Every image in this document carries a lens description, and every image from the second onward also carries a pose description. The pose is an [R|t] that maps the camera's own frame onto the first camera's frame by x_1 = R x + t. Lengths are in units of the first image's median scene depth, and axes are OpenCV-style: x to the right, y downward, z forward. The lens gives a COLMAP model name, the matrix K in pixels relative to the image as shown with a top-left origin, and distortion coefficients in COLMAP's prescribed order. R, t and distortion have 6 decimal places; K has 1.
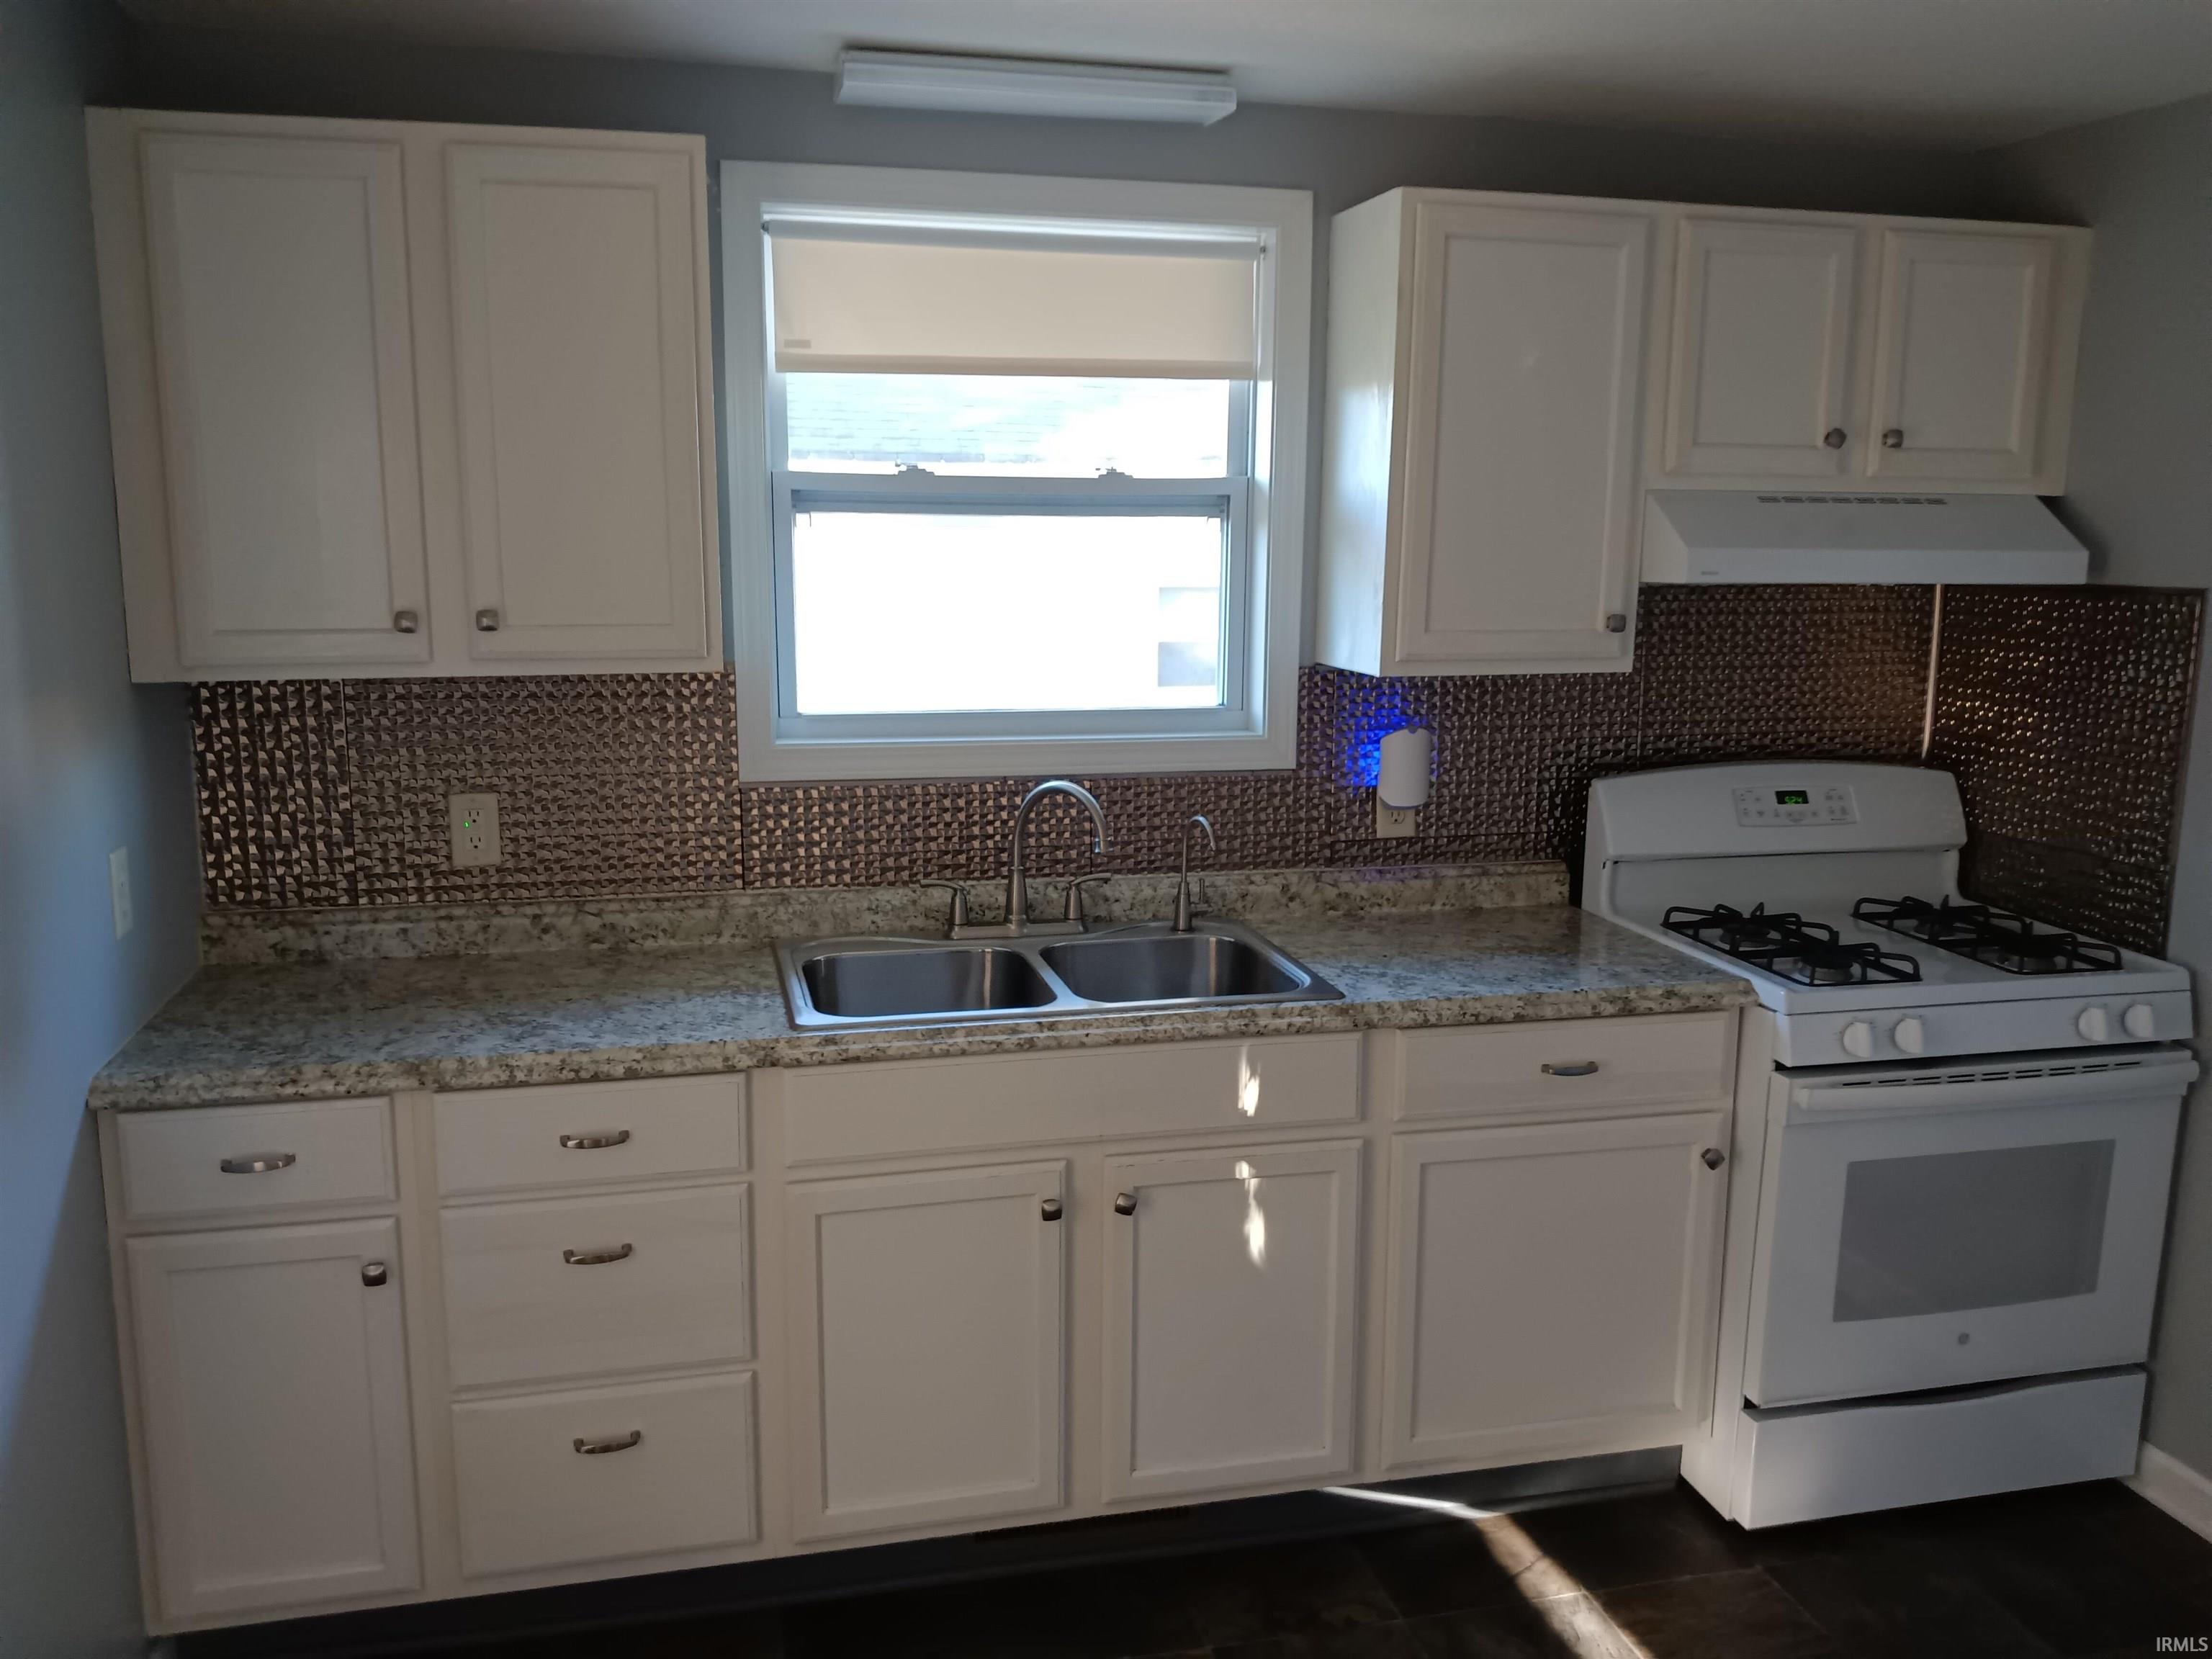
lens RADIAL K [[1740.4, 0, 1103.8], [0, 1740.4, 818.0], [0, 0, 1]] dist [0.051124, -0.091180]
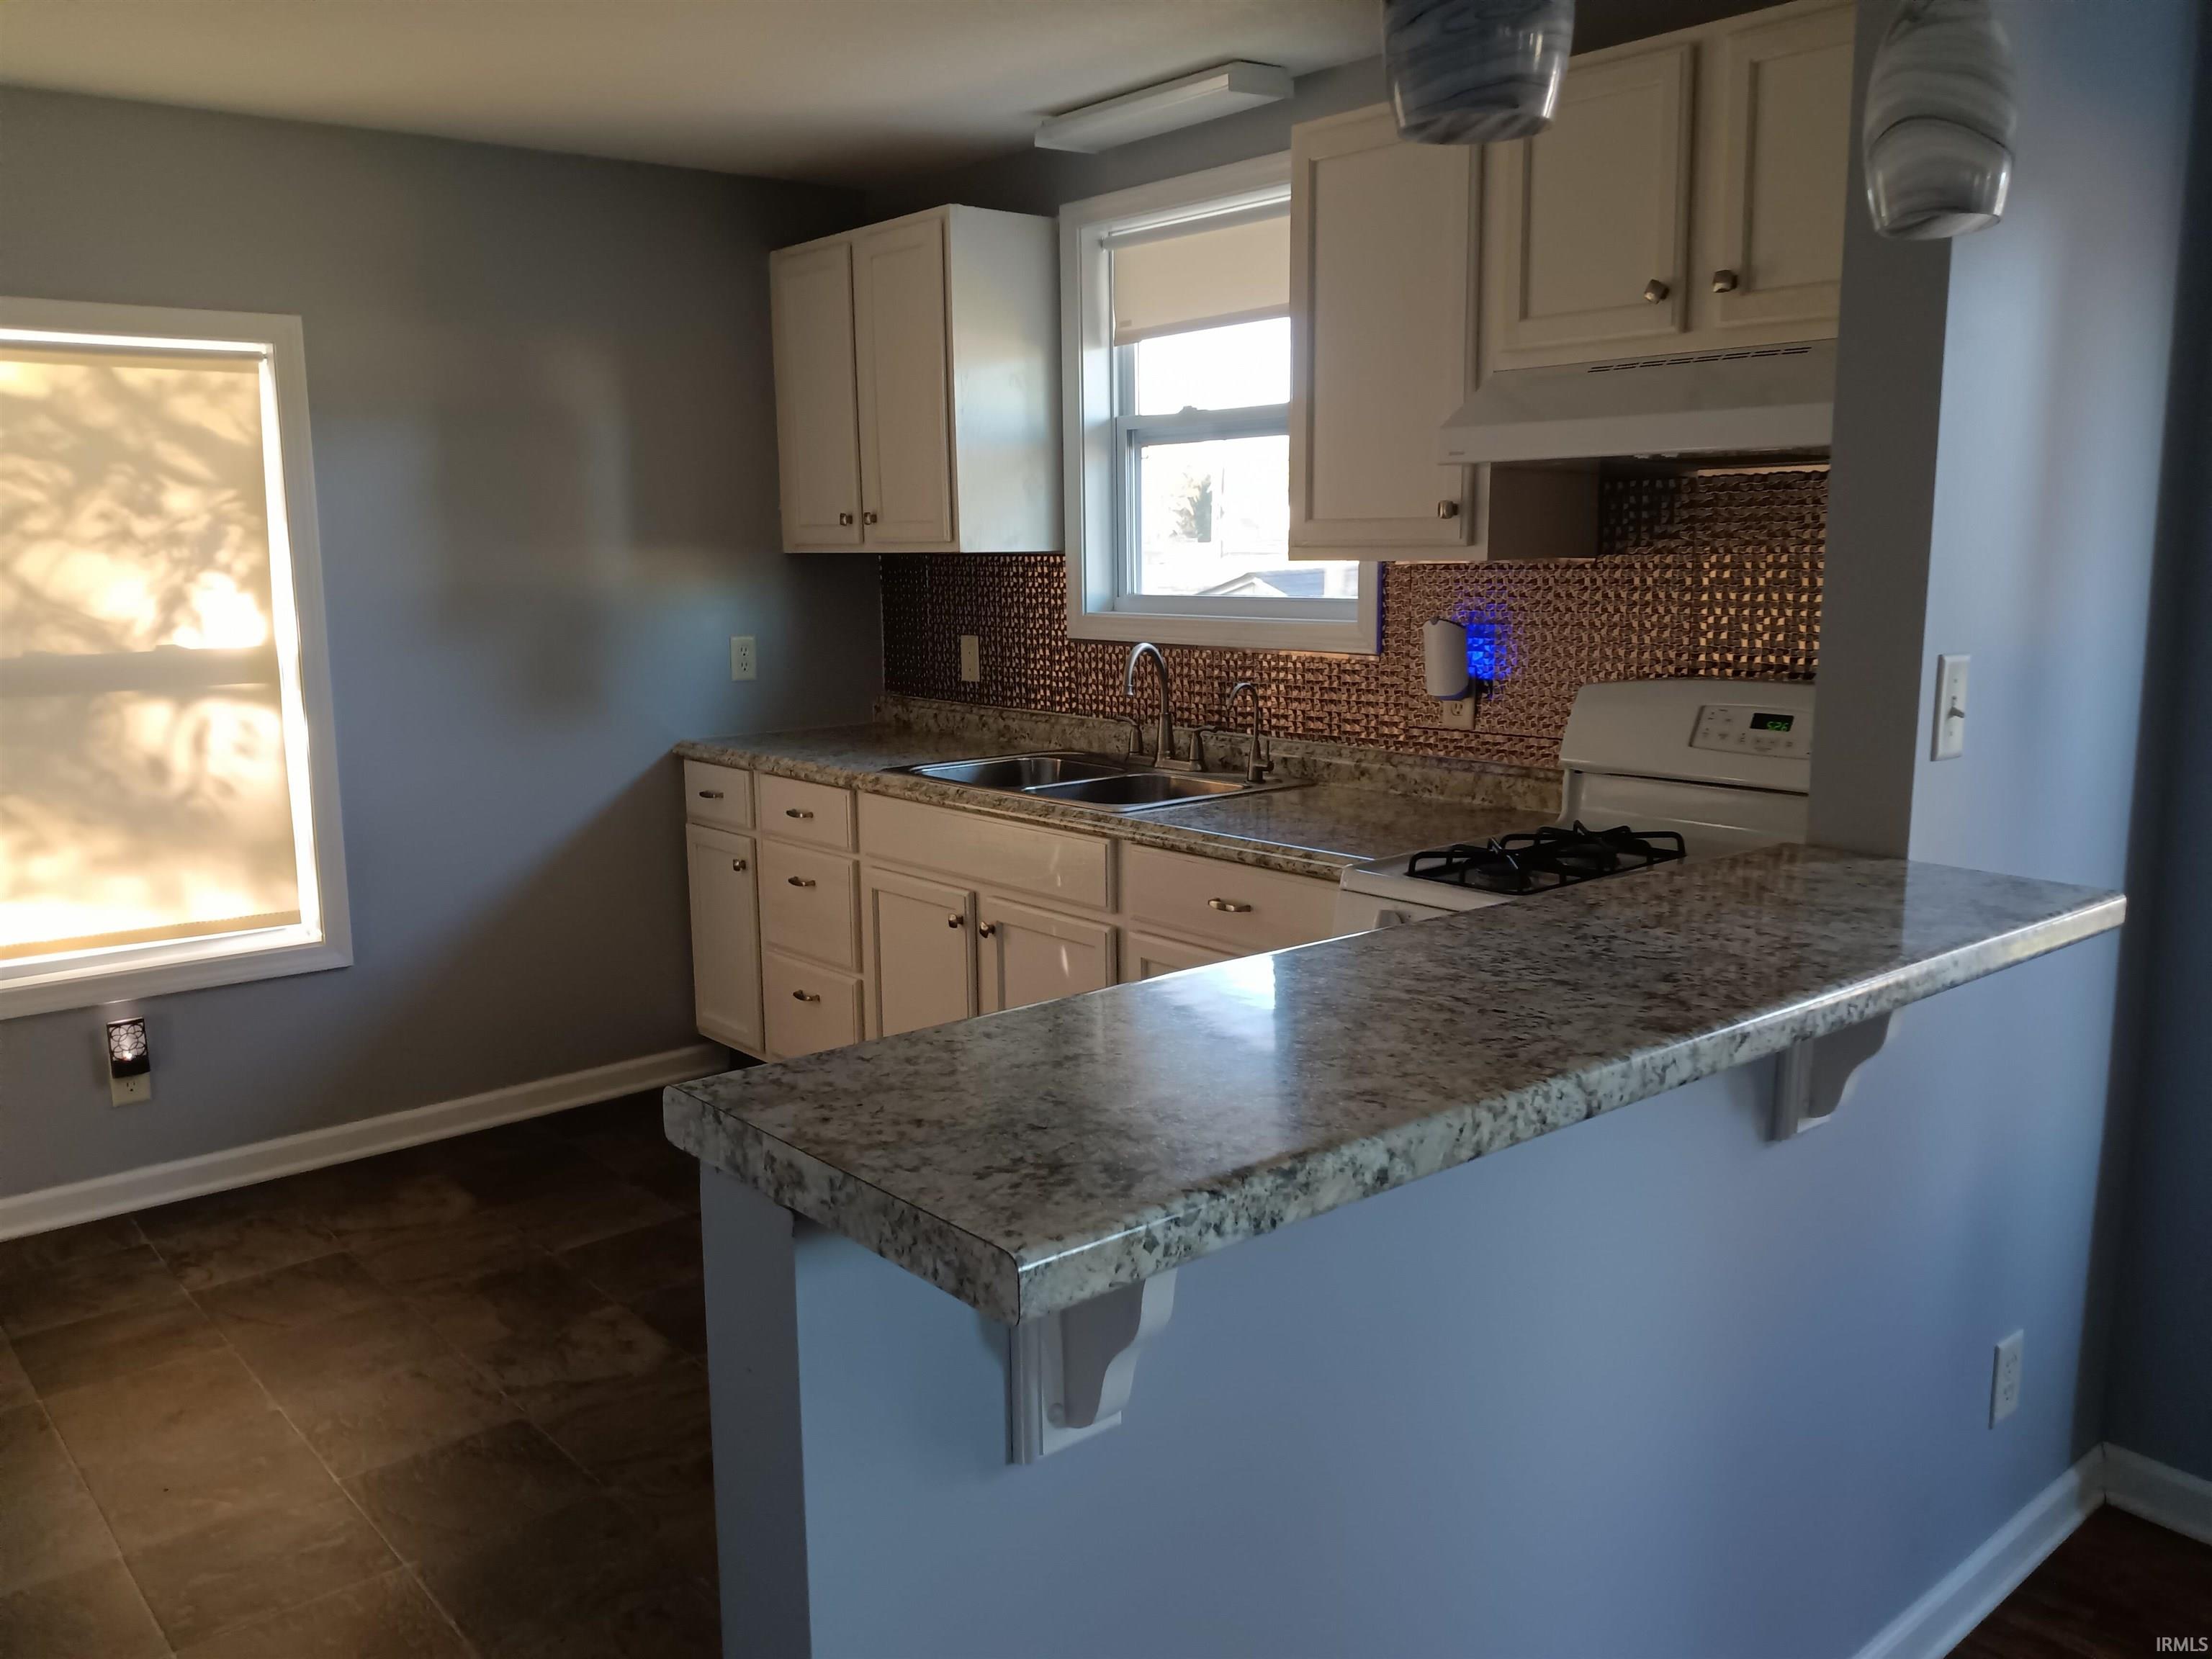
lens RADIAL K [[1740.4, 0, 1103.8], [0, 1740.4, 818.0], [0, 0, 1]] dist [0.051124, -0.091180]
pose [[0.457675, 0.129605, -0.879623, 1.090696], [-0.134816, 0.987996, 0.075426, 0.014633], [0.878839, 0.084066, 0.469653, 0.365592]]
